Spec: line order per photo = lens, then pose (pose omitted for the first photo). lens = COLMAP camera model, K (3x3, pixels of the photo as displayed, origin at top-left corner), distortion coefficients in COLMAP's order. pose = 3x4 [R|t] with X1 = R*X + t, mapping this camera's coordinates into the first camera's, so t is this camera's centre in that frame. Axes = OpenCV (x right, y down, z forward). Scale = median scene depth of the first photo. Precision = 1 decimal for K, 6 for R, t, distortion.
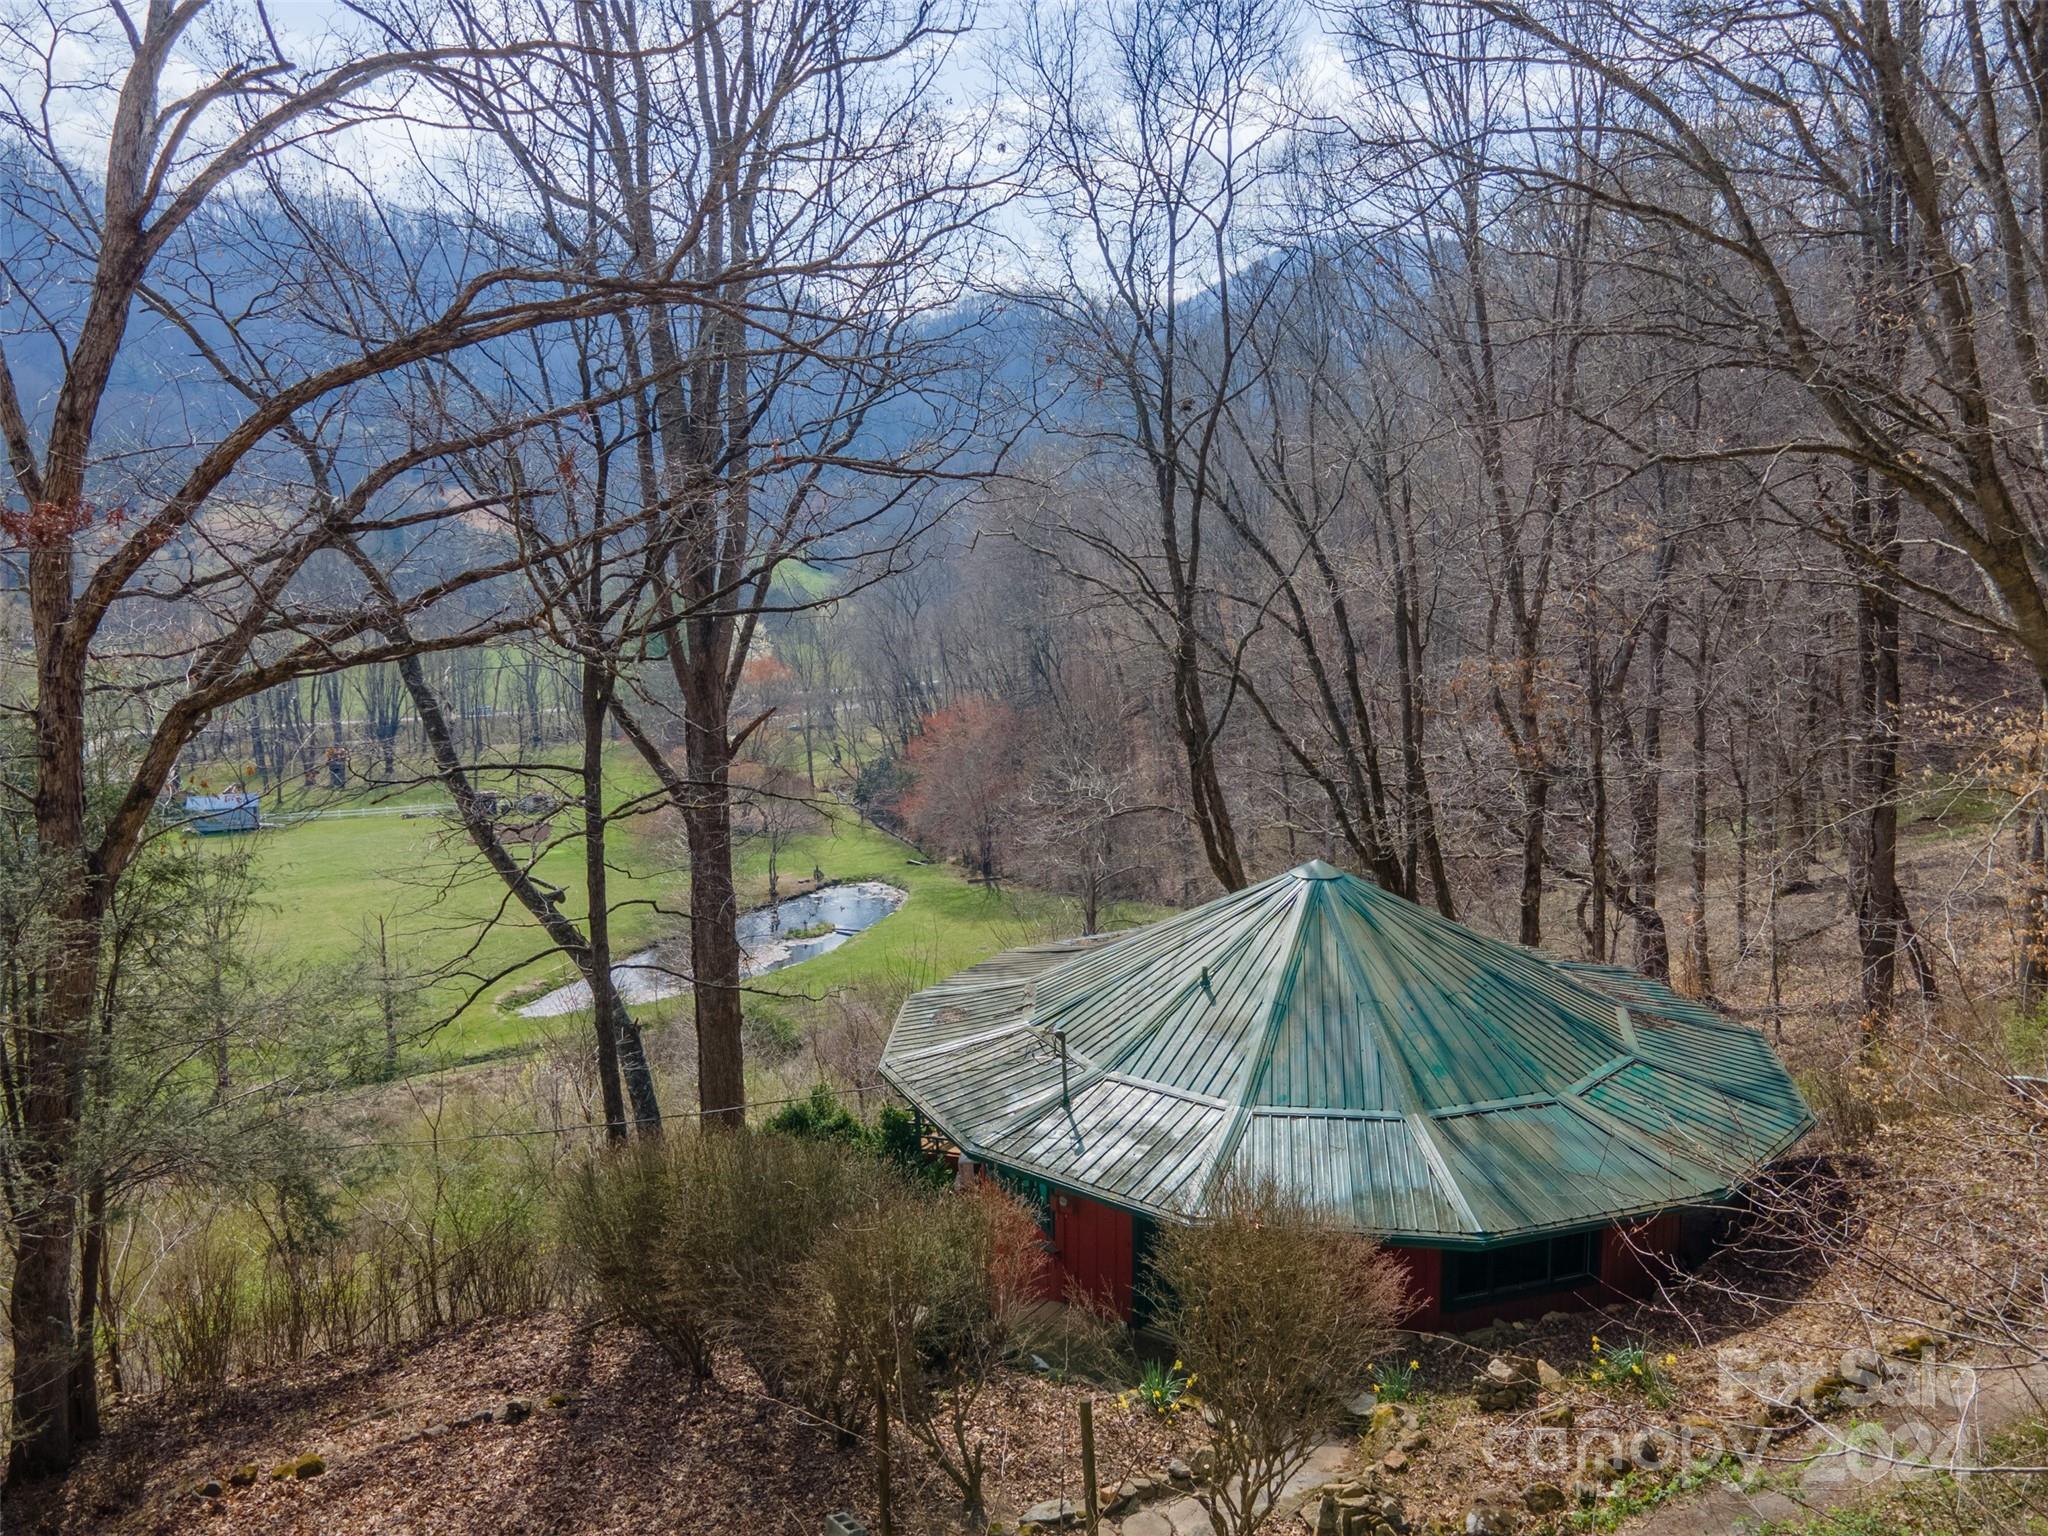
lens RADIAL K [[1493.0, 0, 1020.3], [0, 1493.0, 762.7], [0, 0, 1]] dist [0.030875, 0.036786]
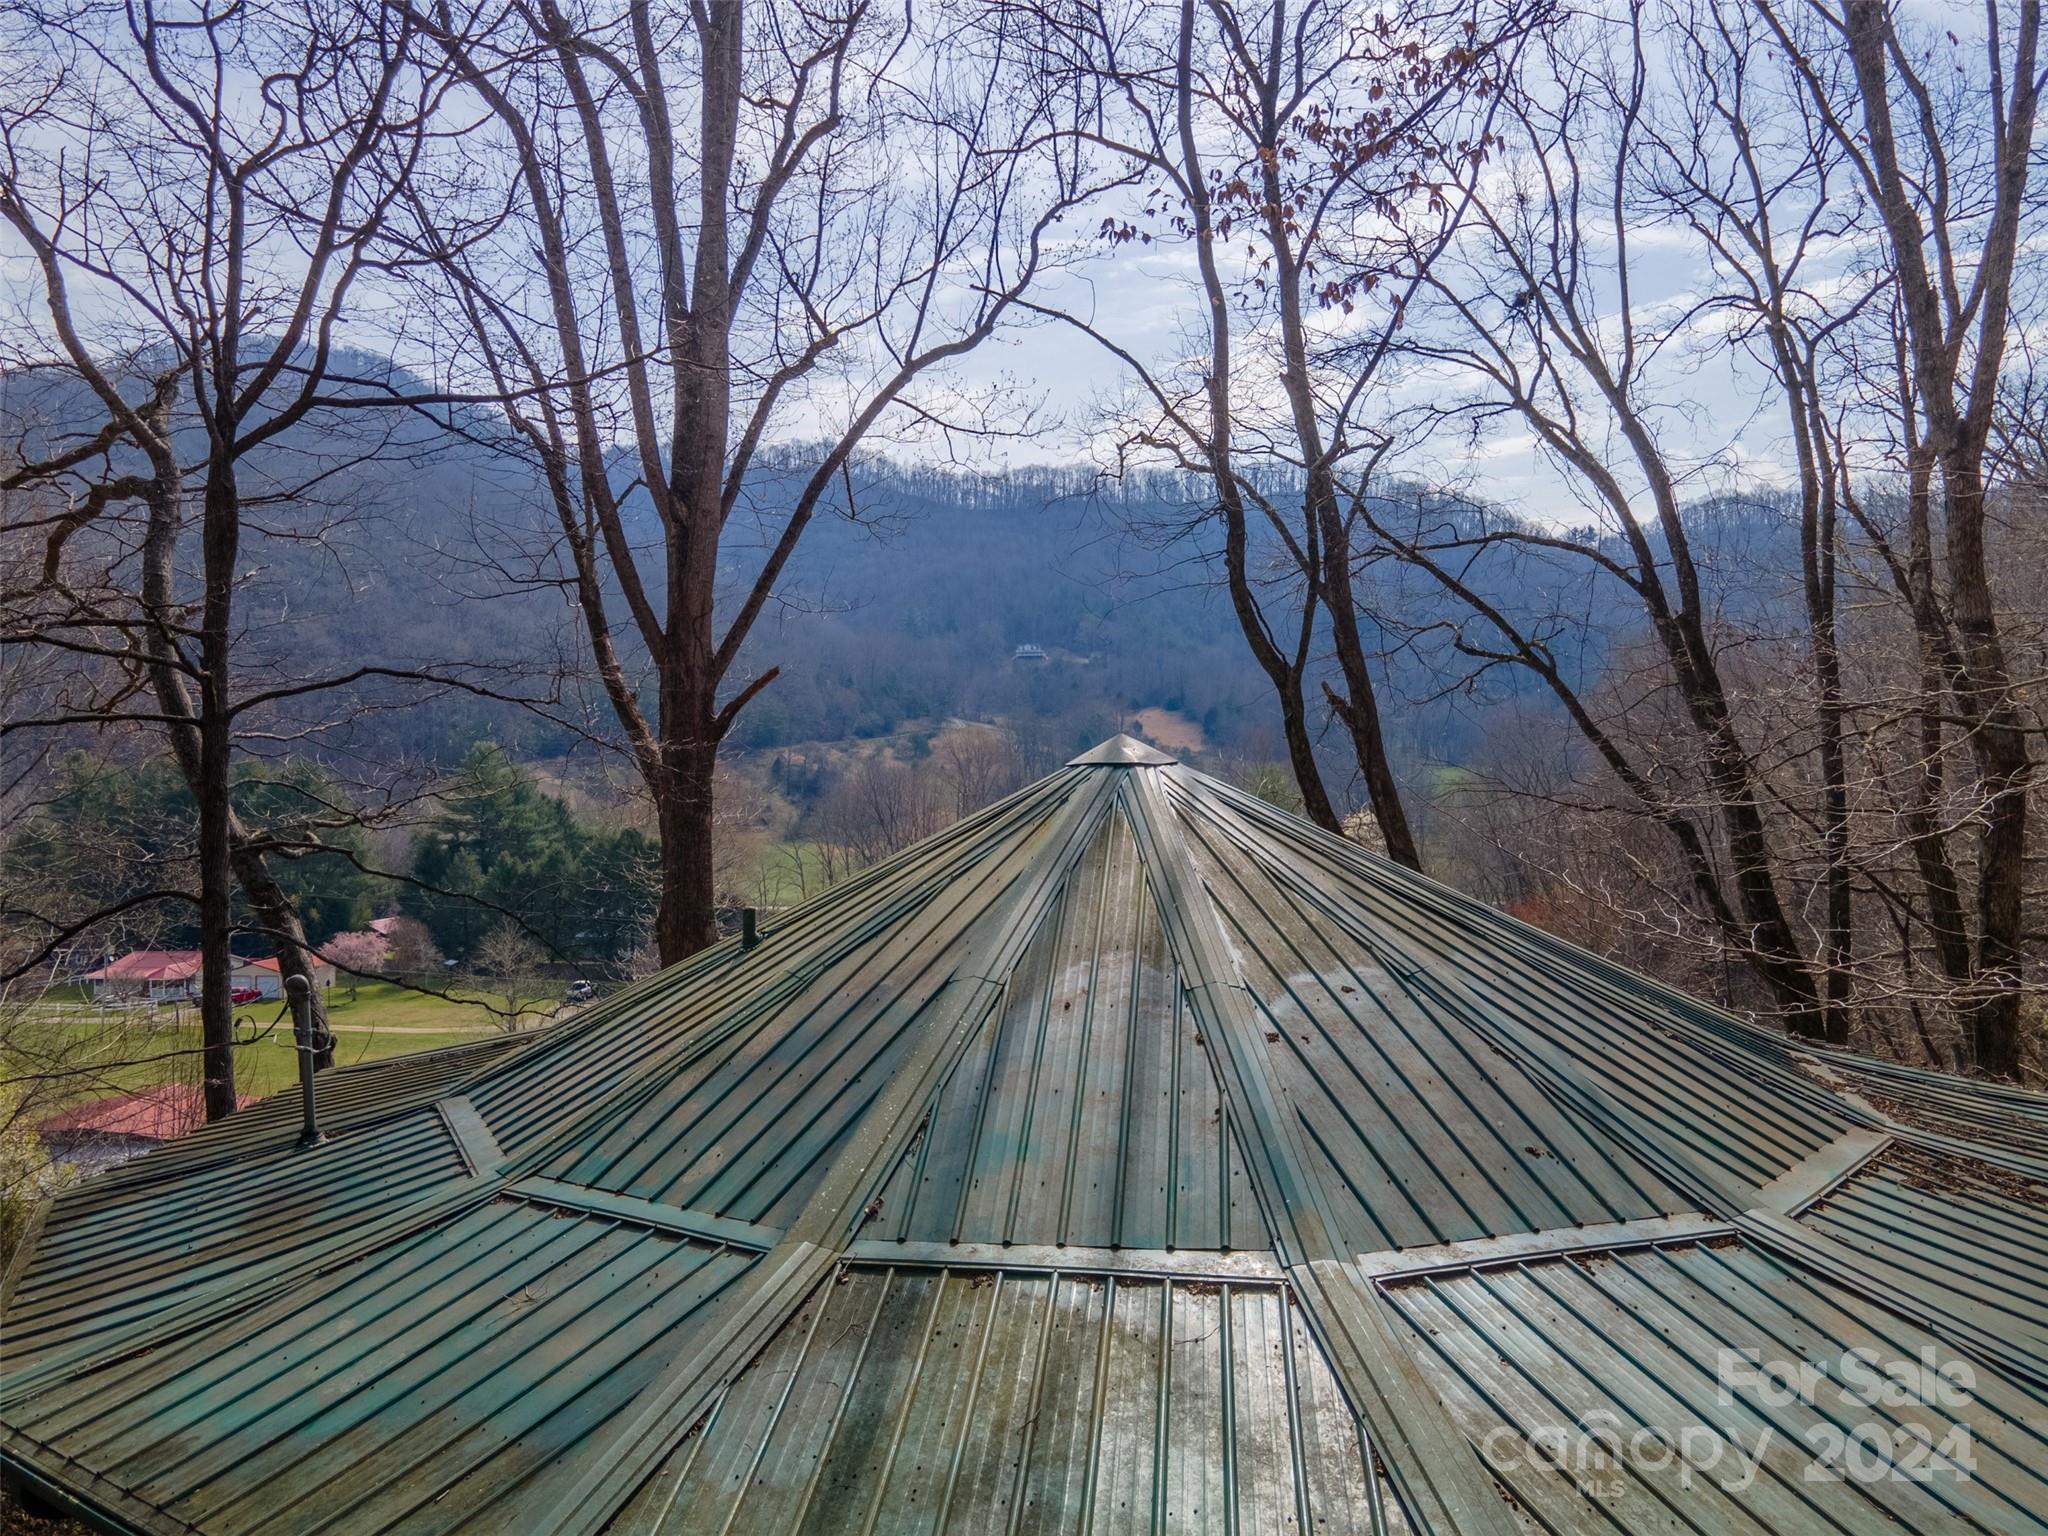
lens RADIAL K [[1494.3, 0, 1020.4], [0, 1494.3, 765.9], [0, 0, 1]] dist [0.035295, 0.006535]
pose [[0.896073, 0.003182, -0.443896, 0.104550], [-0.069384, 0.988688, -0.132976, 0.038567], [0.438451, 0.149955, 0.886157, 0.161712]]
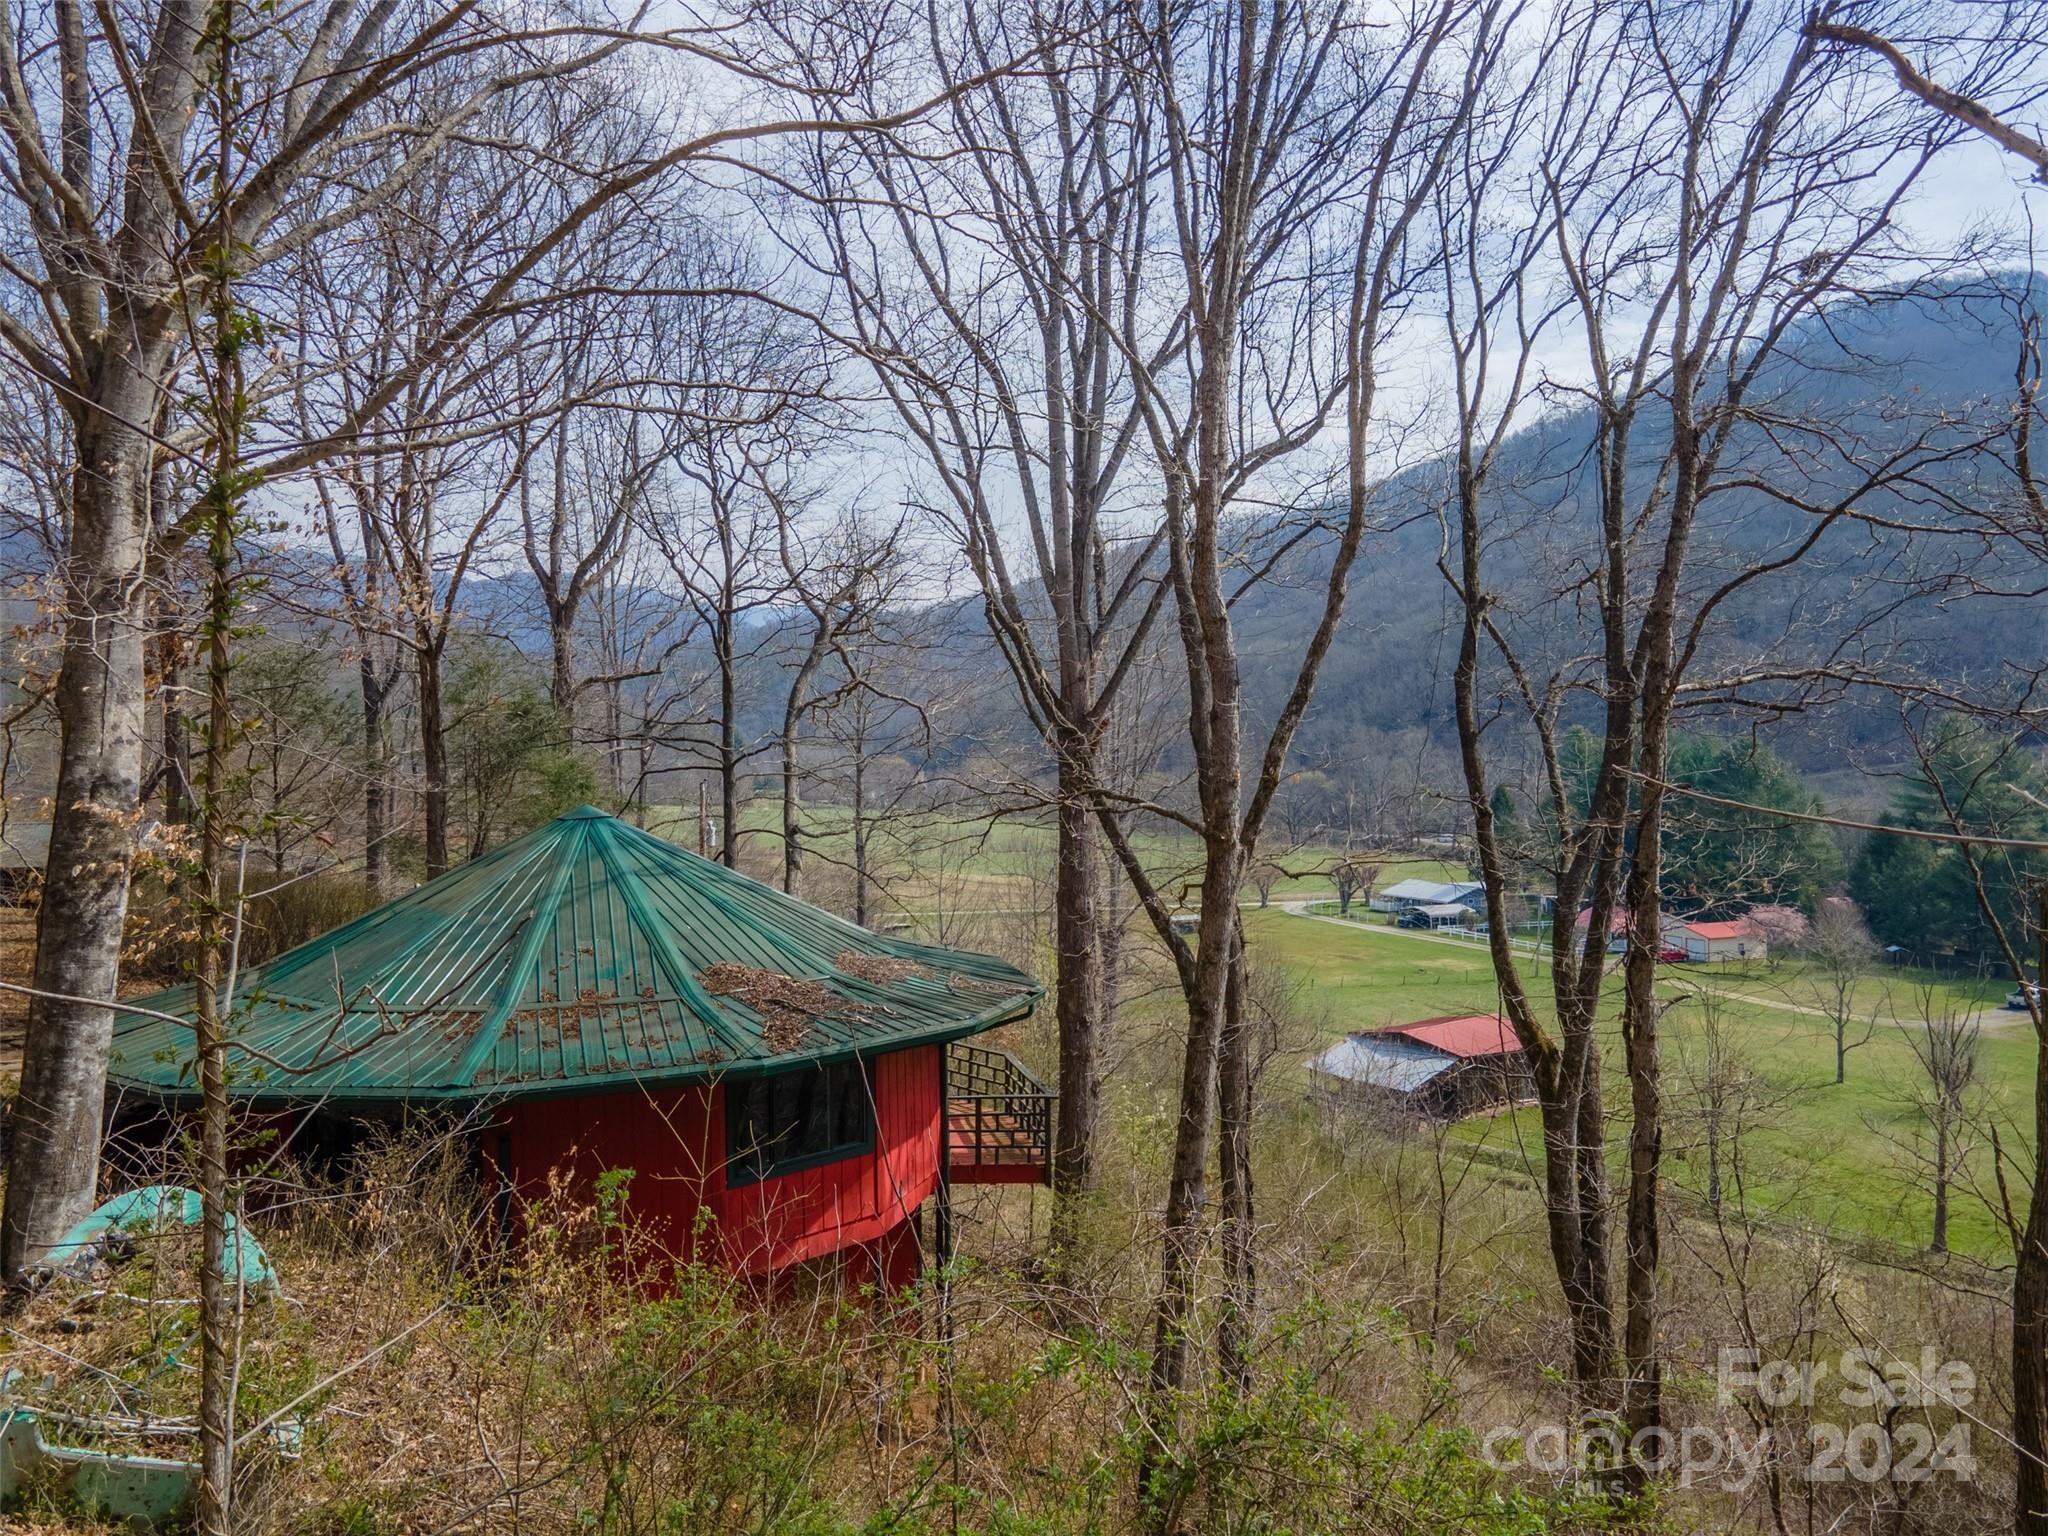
lens RADIAL K [[1494.3, 0, 1020.4], [0, 1494.3, 765.9], [0, 0, 1]] dist [0.035295, 0.006535]
pose [[0.110141, 0.020439, -0.993706, 0.335267], [-0.142018, 0.989853, 0.004619, -0.000906], [0.983717, 0.140616, 0.111927, 0.328339]]
